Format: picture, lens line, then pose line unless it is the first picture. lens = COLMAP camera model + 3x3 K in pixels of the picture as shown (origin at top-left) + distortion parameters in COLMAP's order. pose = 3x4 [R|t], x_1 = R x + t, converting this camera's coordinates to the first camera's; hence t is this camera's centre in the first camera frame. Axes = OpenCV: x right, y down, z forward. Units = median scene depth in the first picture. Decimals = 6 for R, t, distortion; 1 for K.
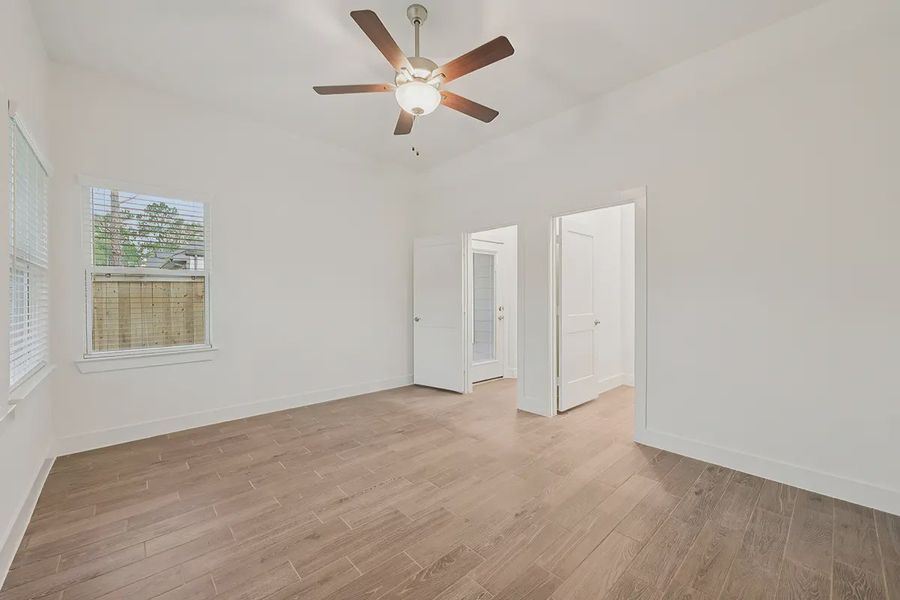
lens RADIAL K [[355.5, 0, 450.7], [0, 355.5, 302.1], [0, 0, 1]] dist [0.000033, -0.000183]
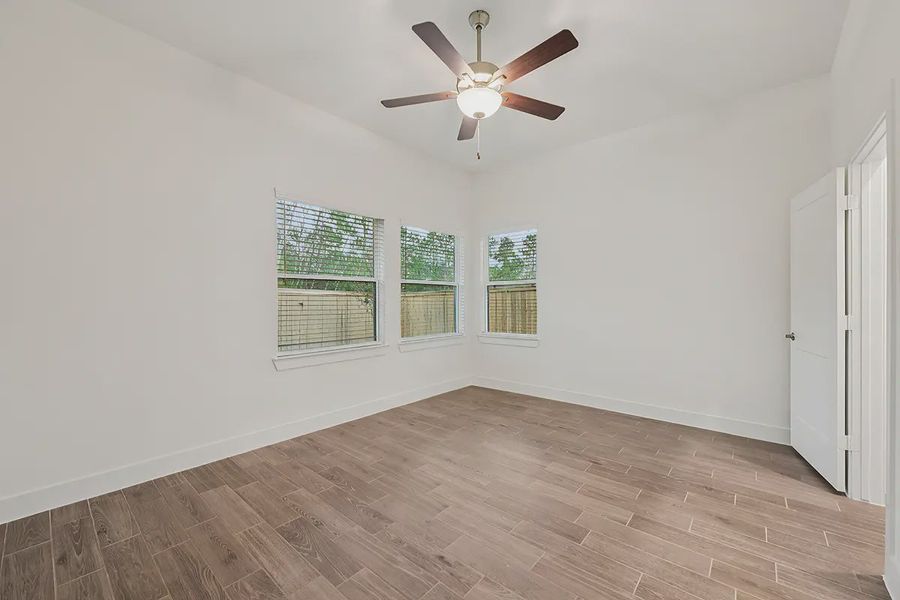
lens RADIAL K [[355.5, 0, 450.7], [0, 355.5, 302.1], [0, 0, 1]] dist [0.000033, -0.000183]
pose [[0.120137, 0.001752, -0.992756, 0.670246], [-0.009781, 0.999952, 0.000581, -0.002787], [0.992709, 0.009641, 0.120148, 0.600894]]
